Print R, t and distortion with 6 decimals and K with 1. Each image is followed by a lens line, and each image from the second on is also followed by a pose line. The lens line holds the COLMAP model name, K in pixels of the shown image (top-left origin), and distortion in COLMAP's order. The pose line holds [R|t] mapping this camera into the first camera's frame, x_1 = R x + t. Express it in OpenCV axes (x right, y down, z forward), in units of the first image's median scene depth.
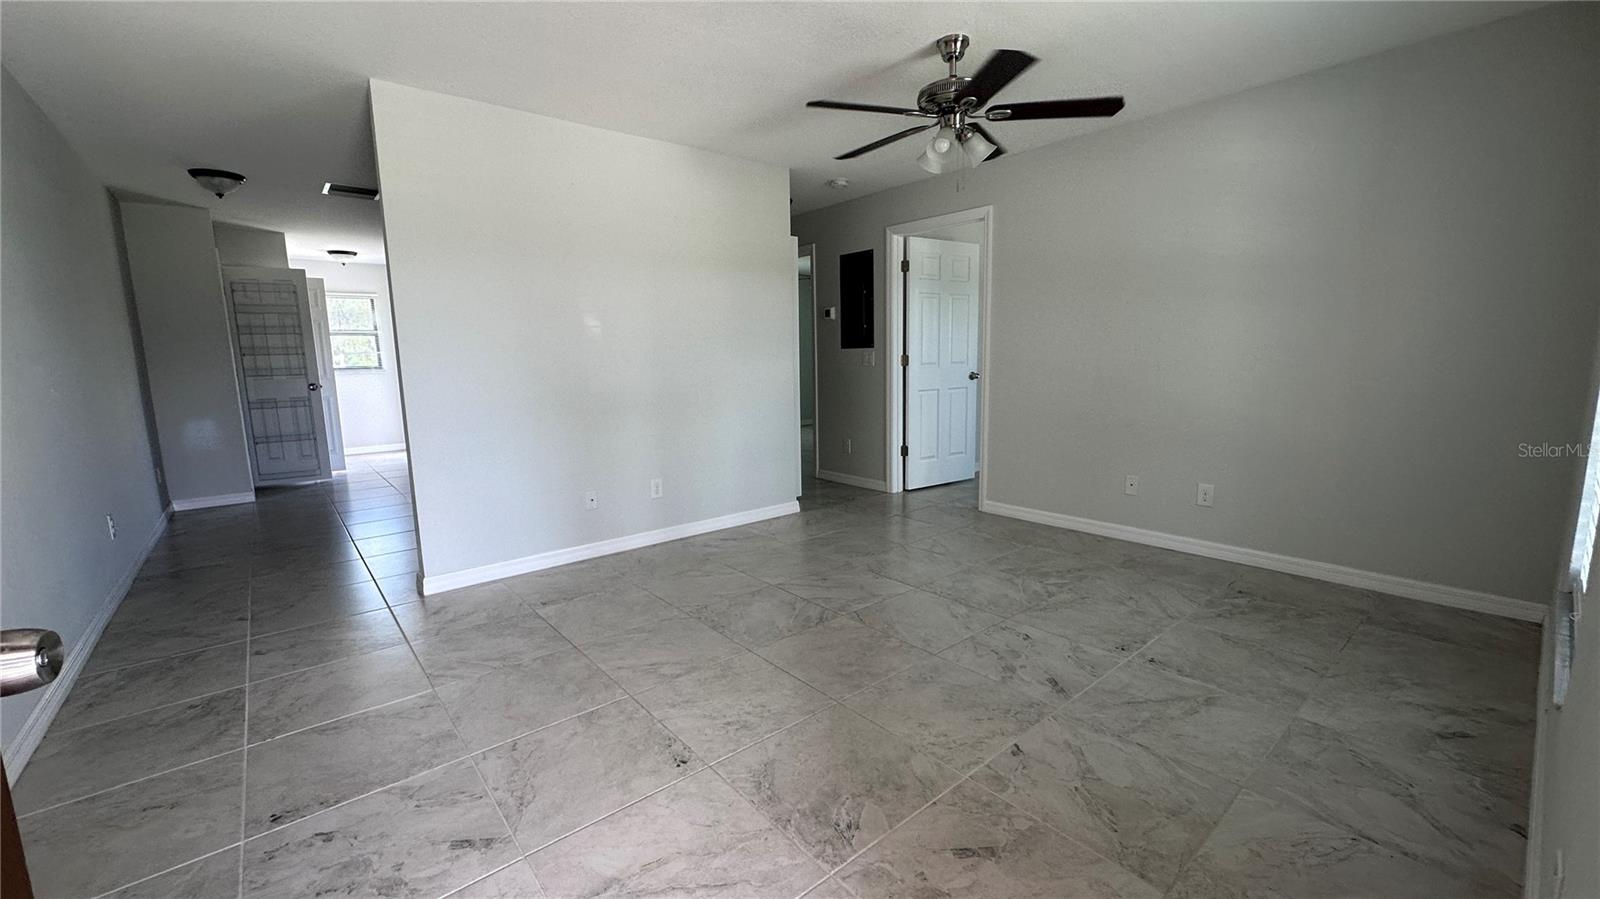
lens RADIAL K [[640.0, 0, 797.5], [0, 640.0, 449.6], [0, 0, 1]] dist [0.000967, 0.000451]
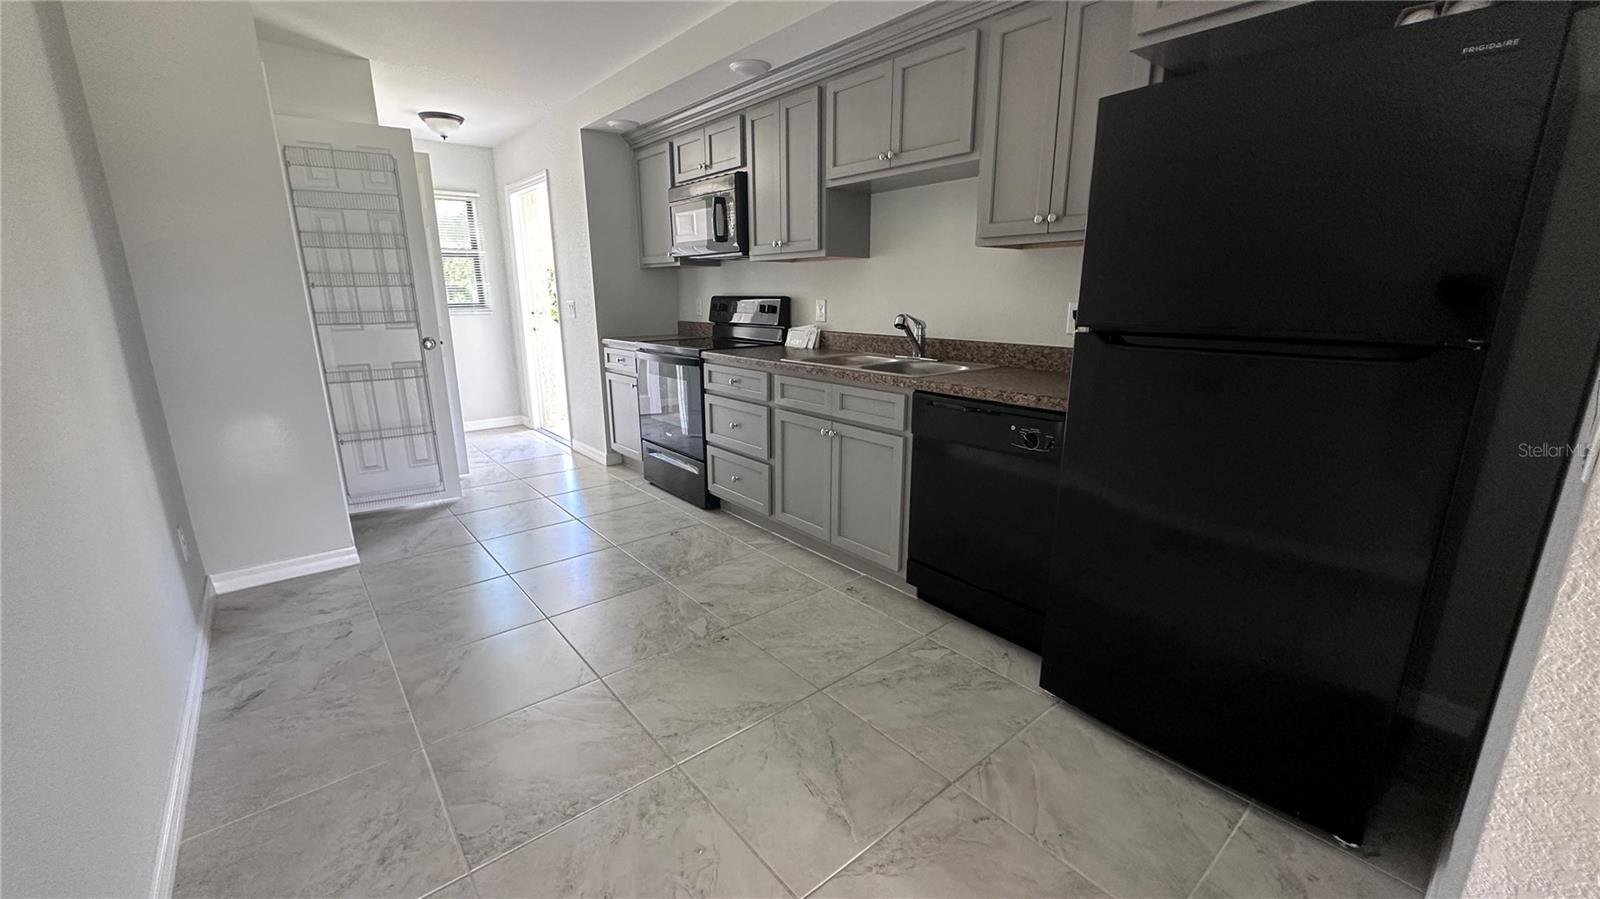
lens RADIAL K [[639.3, 0, 797.8], [0, 639.3, 450.3], [0, 0, 1]] dist [-0.003467, 0.000843]
pose [[0.999825, 0.018526, -0.002648, -0.430036], [-0.018171, 0.994876, 0.099460, -0.067086], [0.004477, -0.099394, 0.995038, 0.428657]]
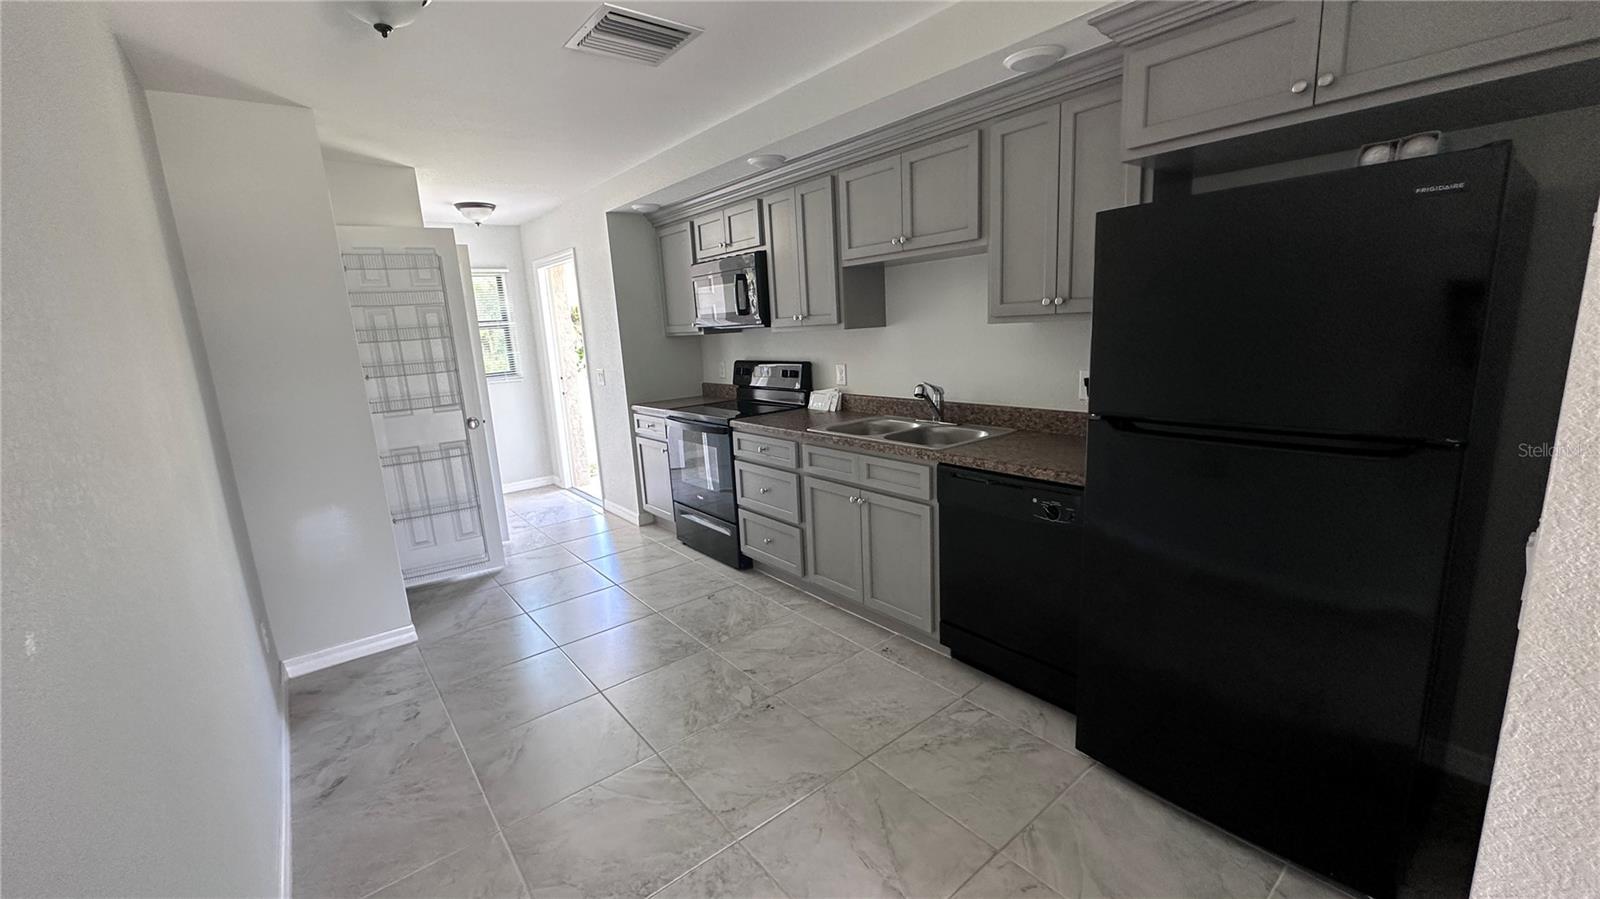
lens RADIAL K [[639.3, 0, 797.8], [0, 639.3, 450.3], [0, 0, 1]] dist [-0.003467, 0.000843]
pose [[0.999246, -0.027828, -0.027068, -0.439854], [0.029239, 0.998156, 0.053201, -0.097985], [0.025538, -0.053952, 0.998217, 0.406203]]
